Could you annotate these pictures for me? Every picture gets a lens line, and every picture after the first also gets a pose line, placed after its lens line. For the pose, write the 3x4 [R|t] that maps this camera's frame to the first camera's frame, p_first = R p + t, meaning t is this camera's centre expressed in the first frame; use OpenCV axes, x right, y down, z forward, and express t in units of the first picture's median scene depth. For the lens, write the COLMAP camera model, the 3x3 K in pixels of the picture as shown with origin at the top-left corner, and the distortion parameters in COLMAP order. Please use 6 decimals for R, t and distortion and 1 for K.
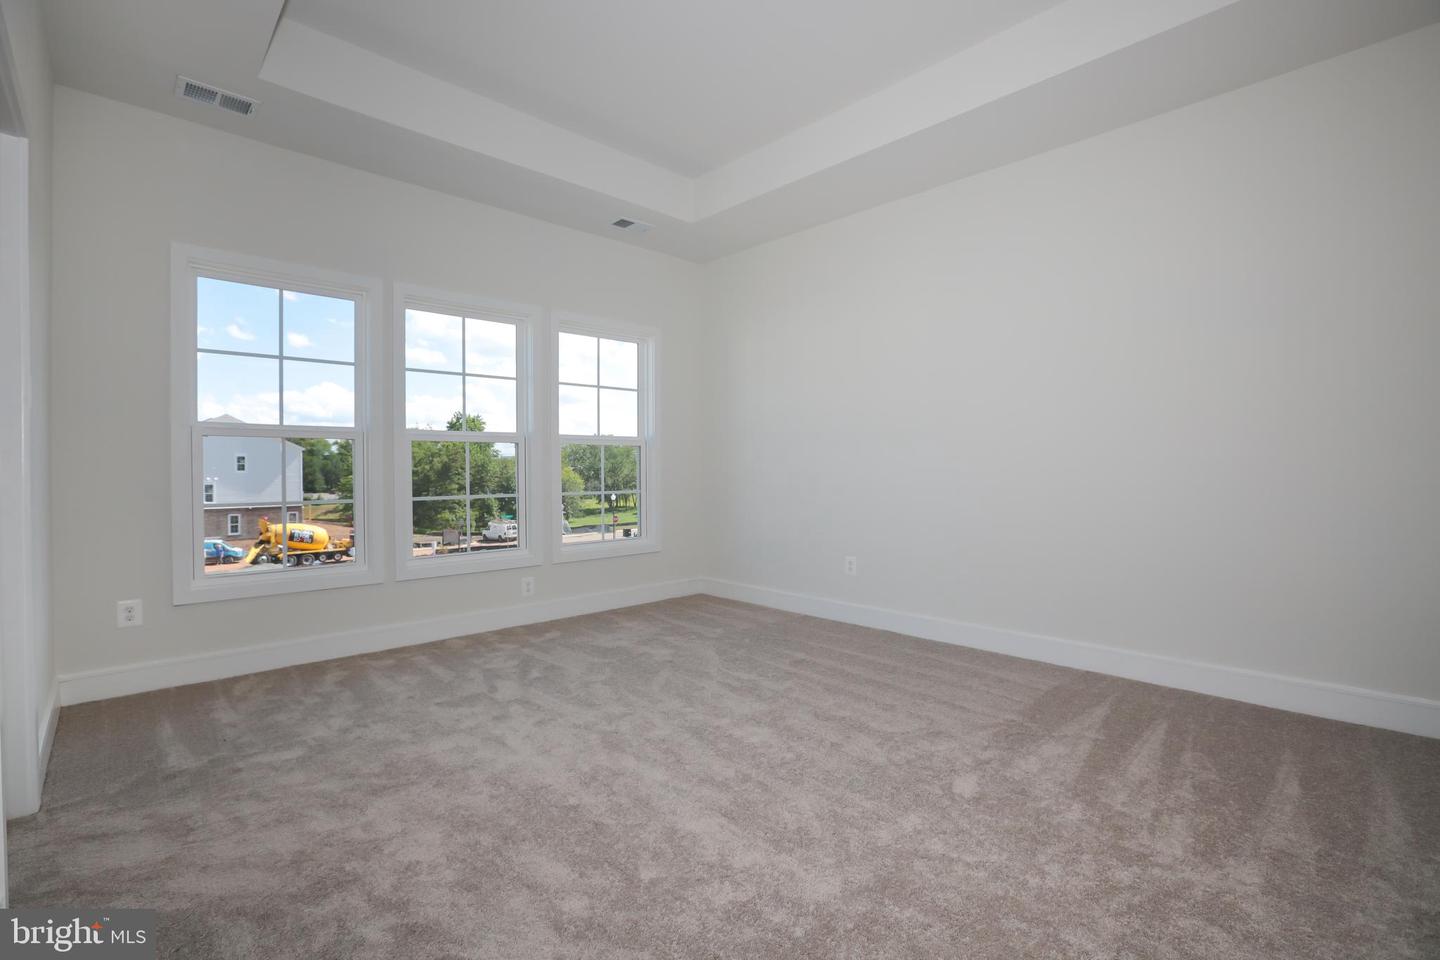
lens RADIAL K [[673.1, 0, 721.7], [0, 673.1, 458.9], [0, 0, 1]] dist [0.064652, 0.000080]
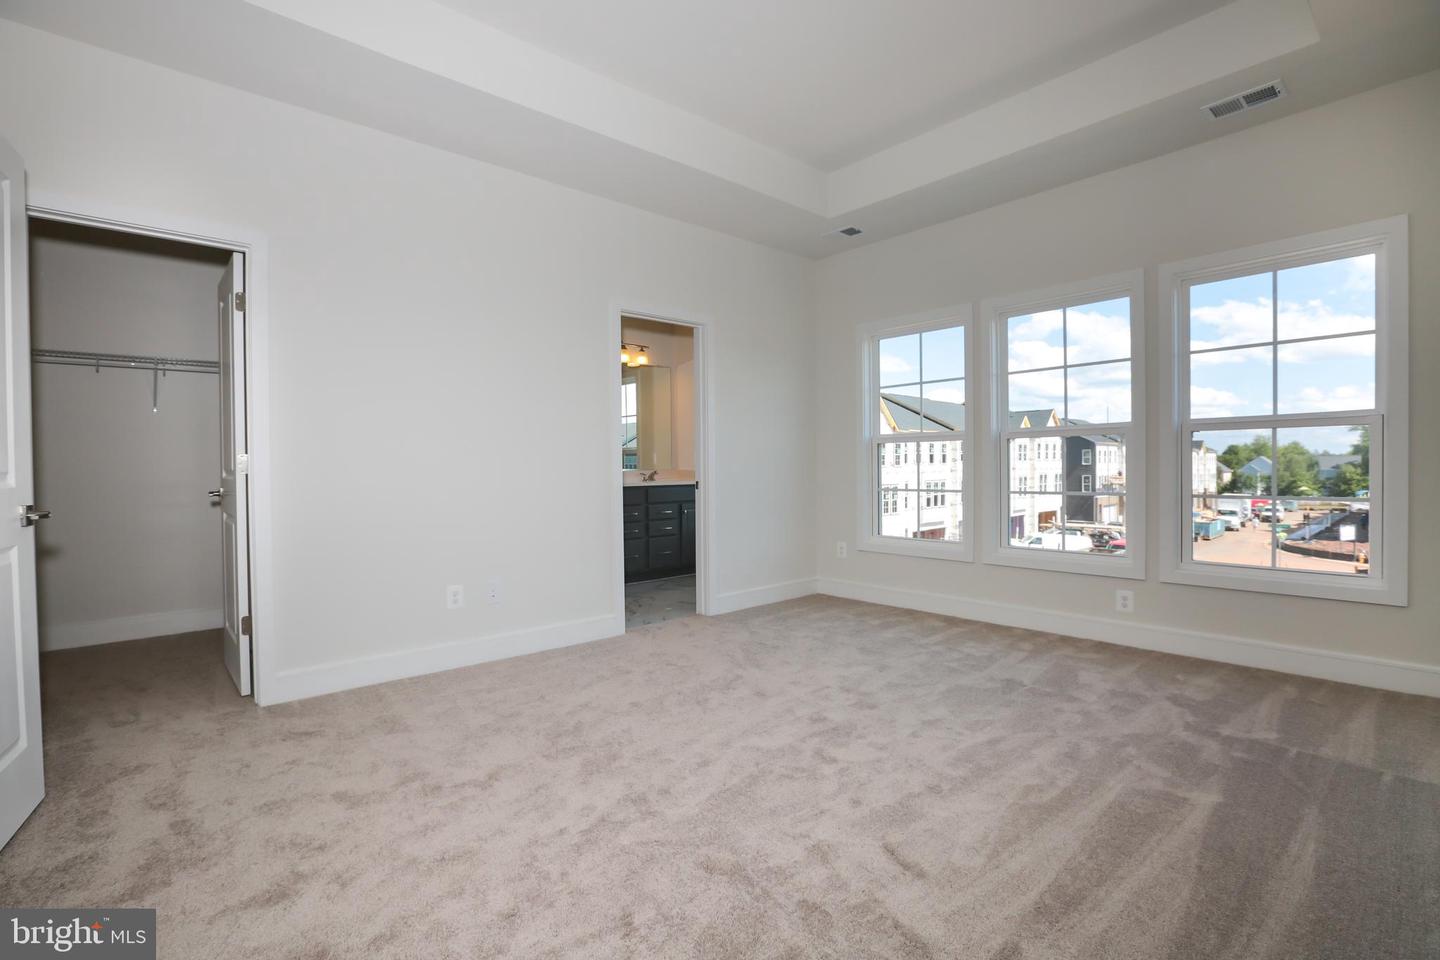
lens RADIAL K [[657.4, 0, 721.5], [0, 657.4, 473.0], [0, 0, 1]] dist [-0.003083, -0.000495]
pose [[-0.015679, 0.015523, -0.999757, 0.566143], [0.021355, 0.999657, 0.015187, 0.002322], [0.999649, -0.021112, -0.016005, 0.521699]]
